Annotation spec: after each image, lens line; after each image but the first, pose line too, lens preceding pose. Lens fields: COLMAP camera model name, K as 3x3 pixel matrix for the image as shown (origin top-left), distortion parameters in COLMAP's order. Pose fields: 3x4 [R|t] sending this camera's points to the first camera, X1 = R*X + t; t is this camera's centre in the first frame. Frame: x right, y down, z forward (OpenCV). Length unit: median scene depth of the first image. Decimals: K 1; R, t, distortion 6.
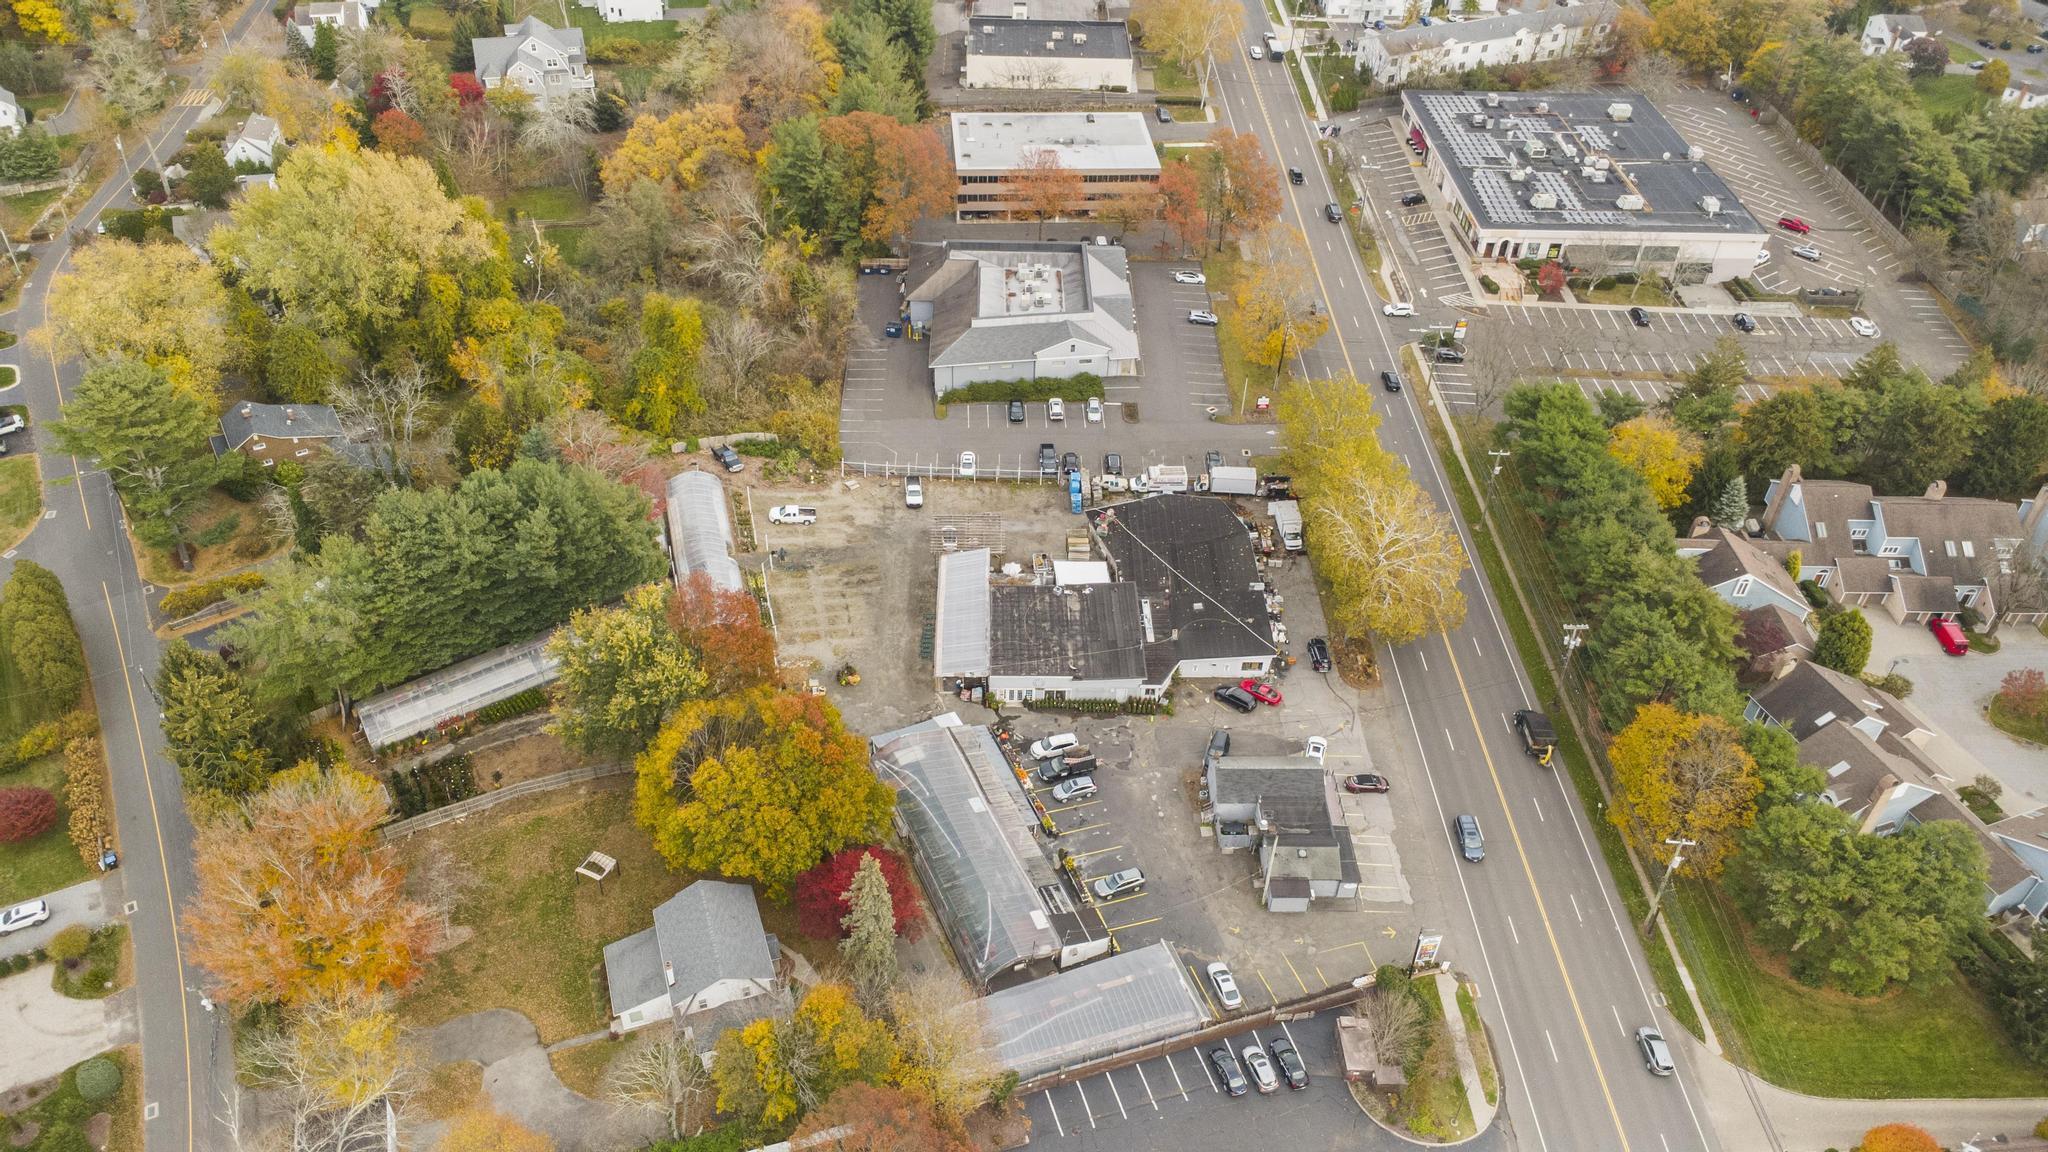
lens RADIAL K [[1425.0, 0, 1024.0], [0, 1425.0, 576.0], [0, 0, 1]] dist [0.020826, -0.031222]
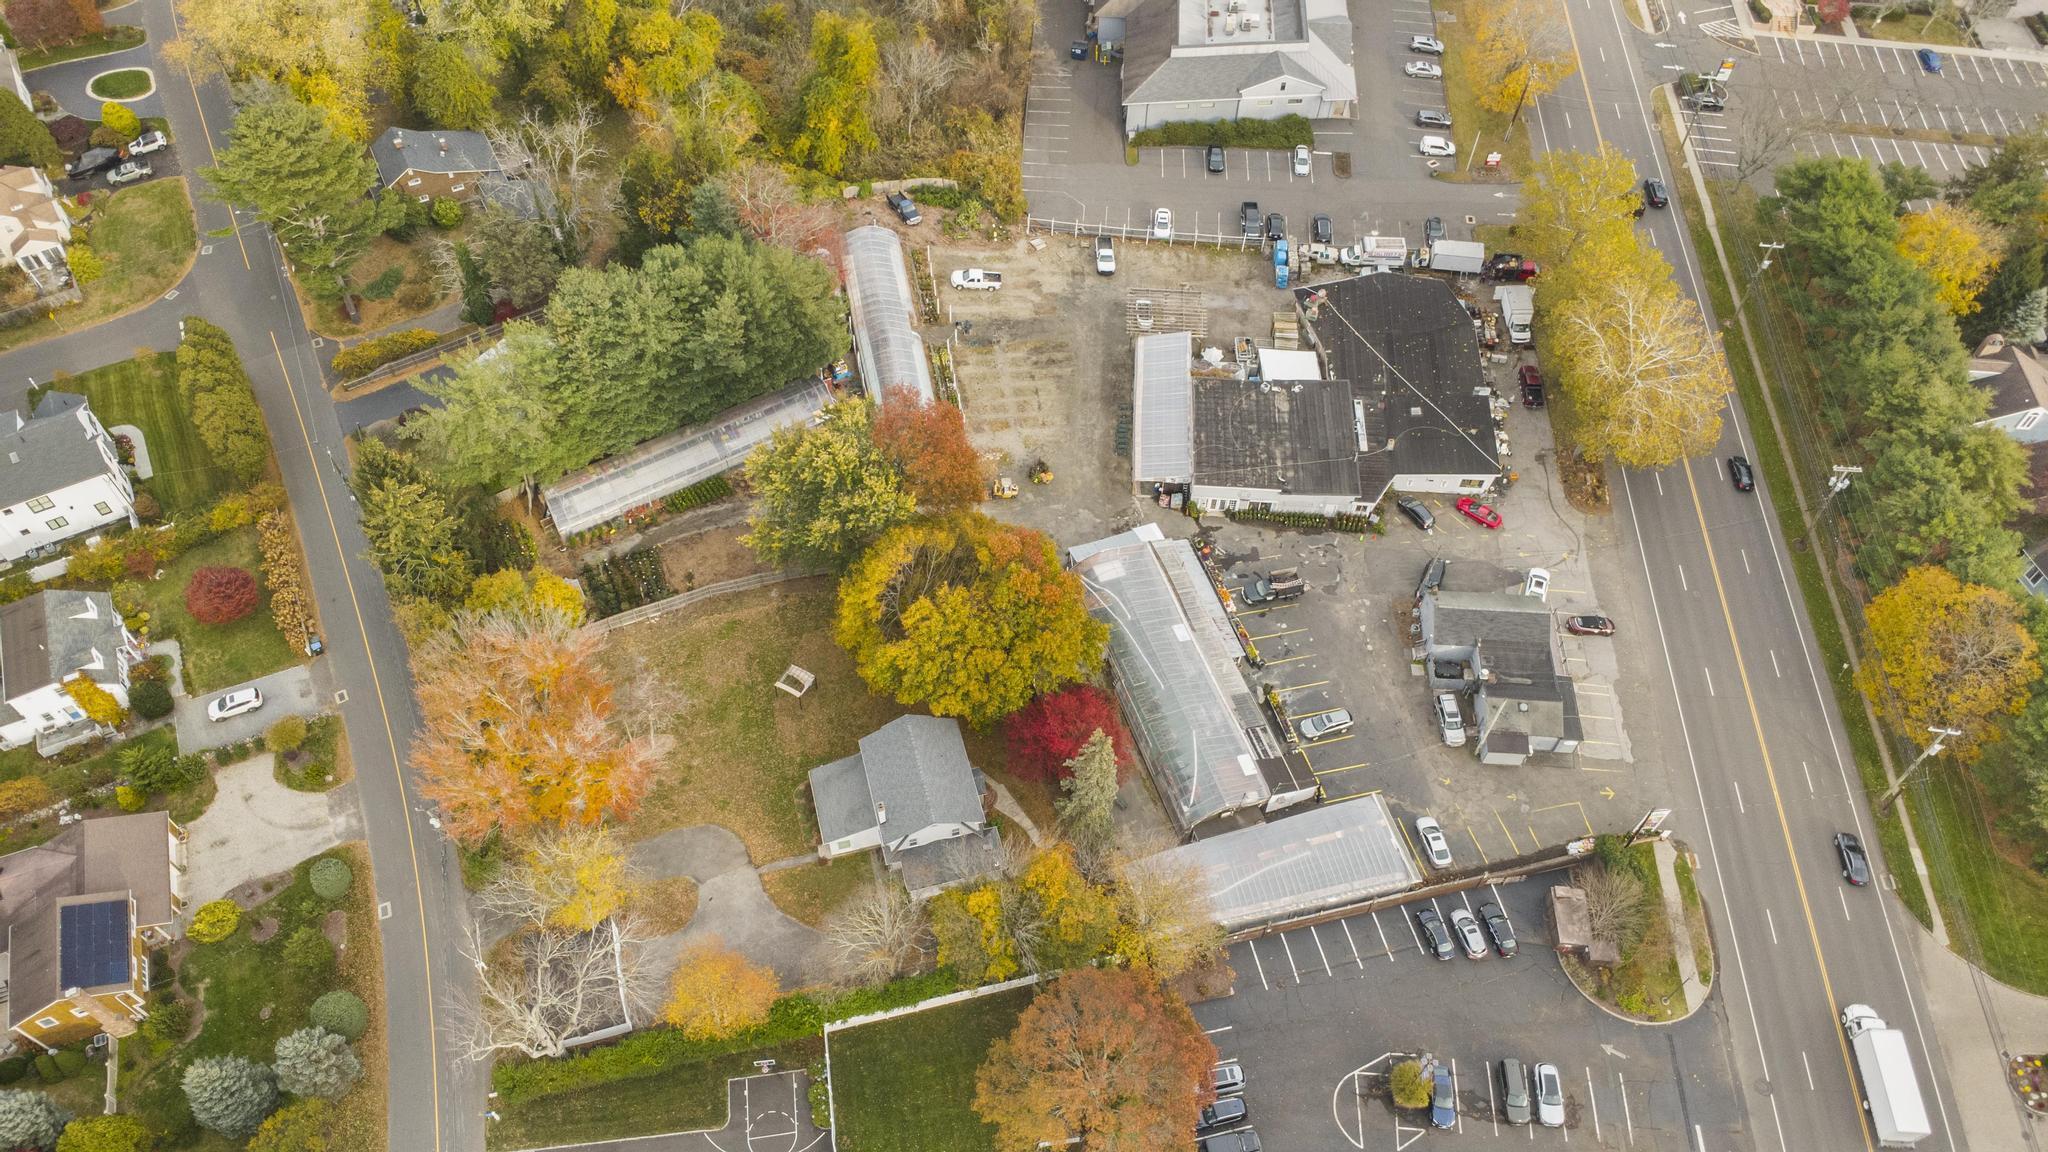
lens RADIAL K [[1425.0, 0, 1024.0], [0, 1425.0, 576.0], [0, 0, 1]] dist [0.020826, -0.031222]
pose [[0.996774, 0.057010, -0.056499, -0.082345], [-0.041677, 0.969210, 0.242683, -0.100312], [0.068595, -0.239545, 0.968459, 0.069792]]
